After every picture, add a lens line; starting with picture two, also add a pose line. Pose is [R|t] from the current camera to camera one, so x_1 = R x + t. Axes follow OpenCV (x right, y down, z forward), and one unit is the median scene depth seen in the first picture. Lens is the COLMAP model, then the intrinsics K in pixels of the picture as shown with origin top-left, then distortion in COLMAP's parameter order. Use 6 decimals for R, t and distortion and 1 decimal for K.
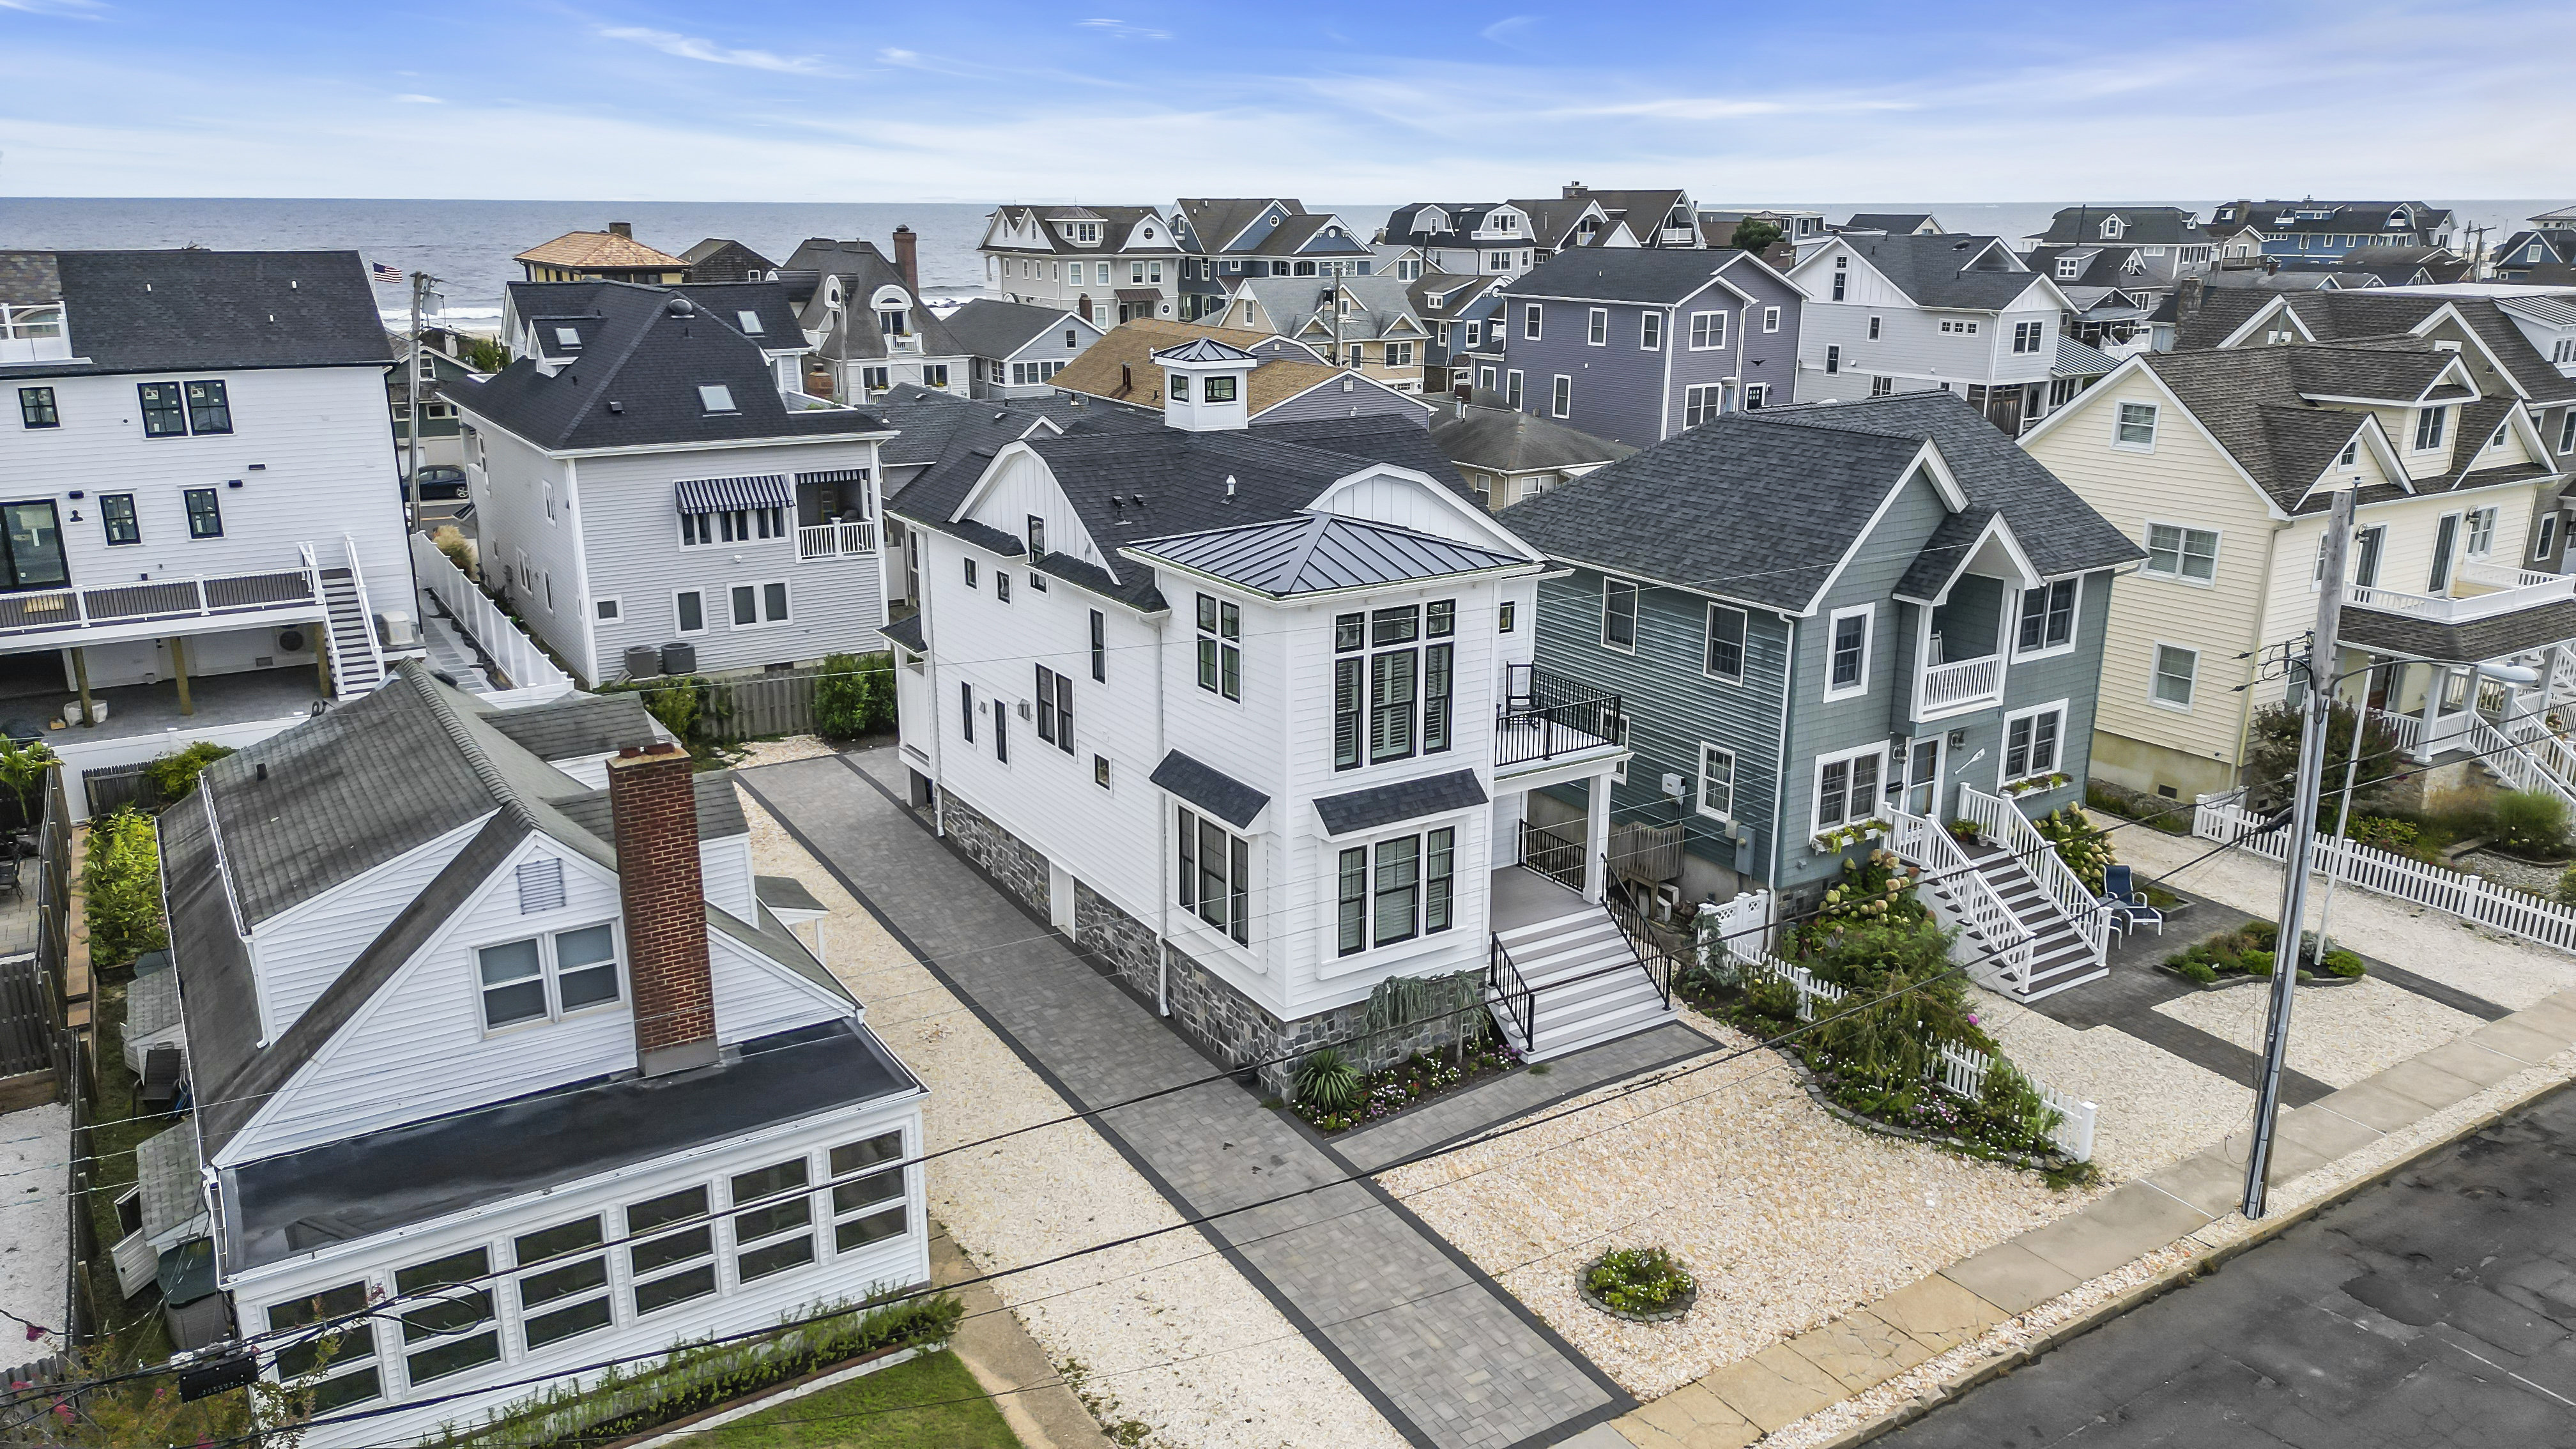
lens RADIAL K [[1806.7, 0, 1288.2], [0, 1806.7, 723.7], [0, 0, 1]] dist [0.062304, -0.035106]
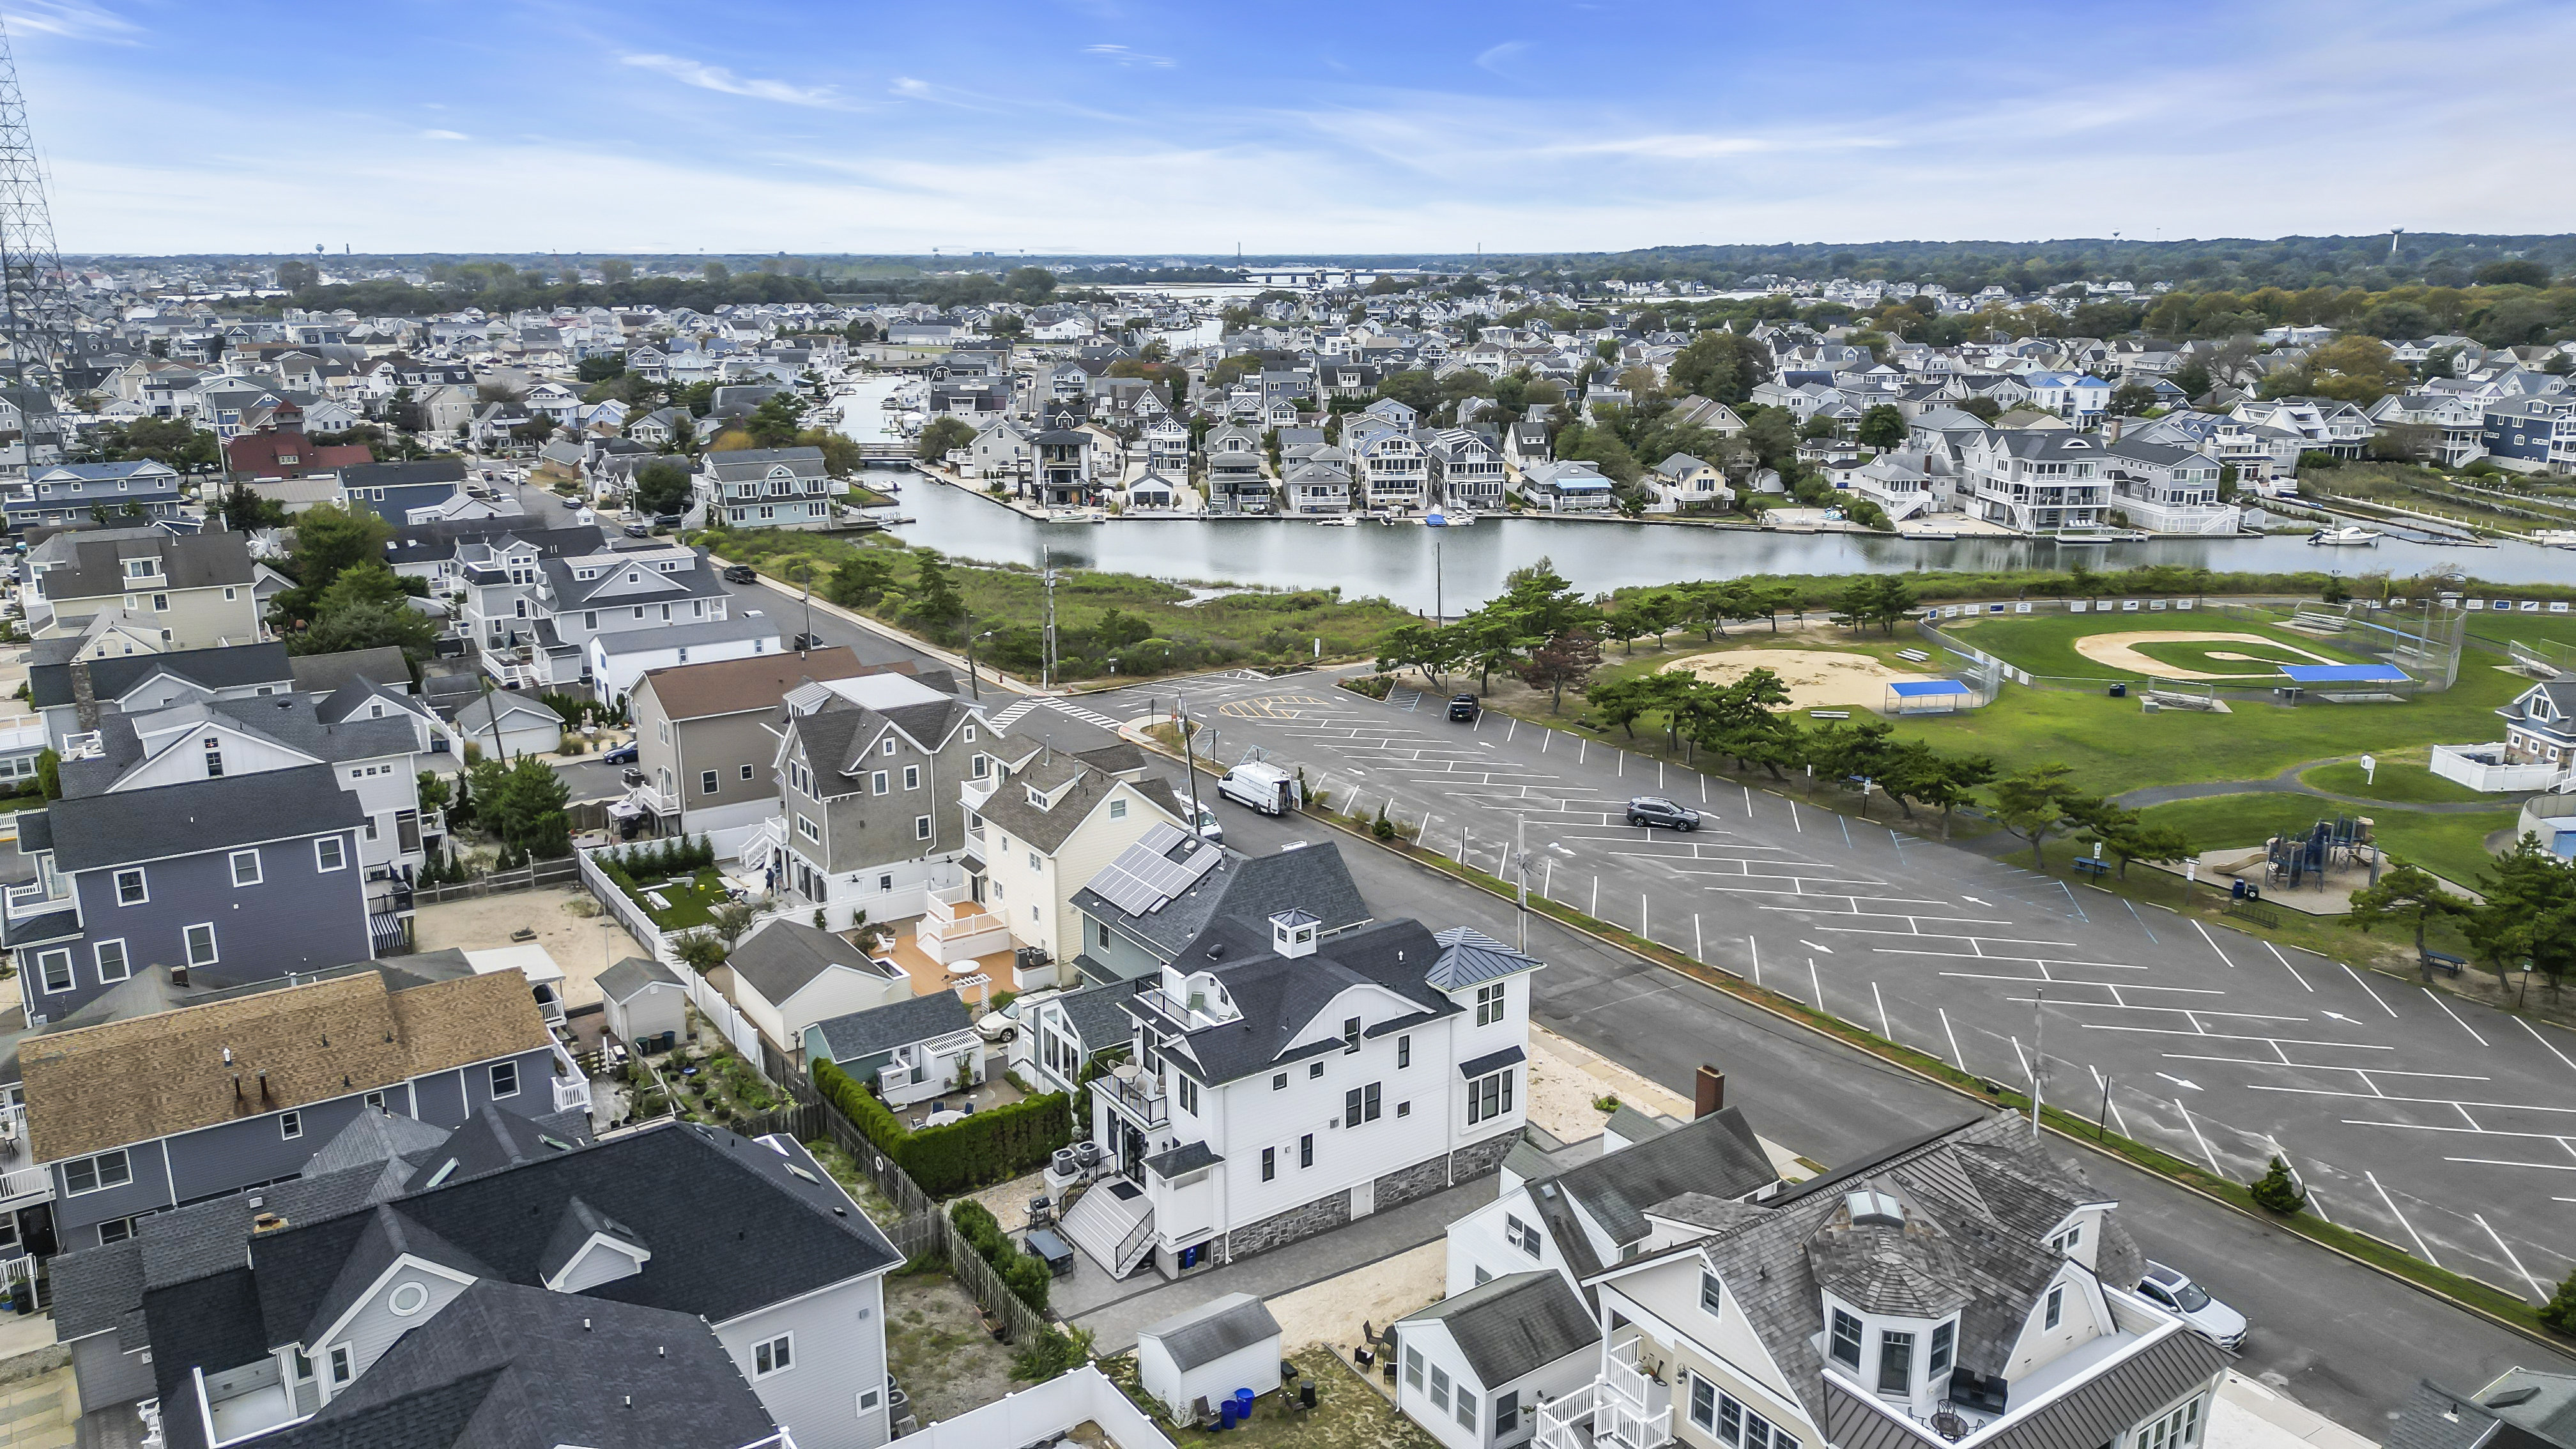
lens RADIAL K [[1806.7, 0, 1276.8], [0, 1806.7, 723.8], [0, 0, 1]] dist [0.062304, -0.035106]
pose [[-0.042003, -0.250444, 0.967219, -2.009456], [0.276919, 0.927229, 0.252115, -0.954083], [-0.959975, 0.278431, 0.030406, 0.957852]]
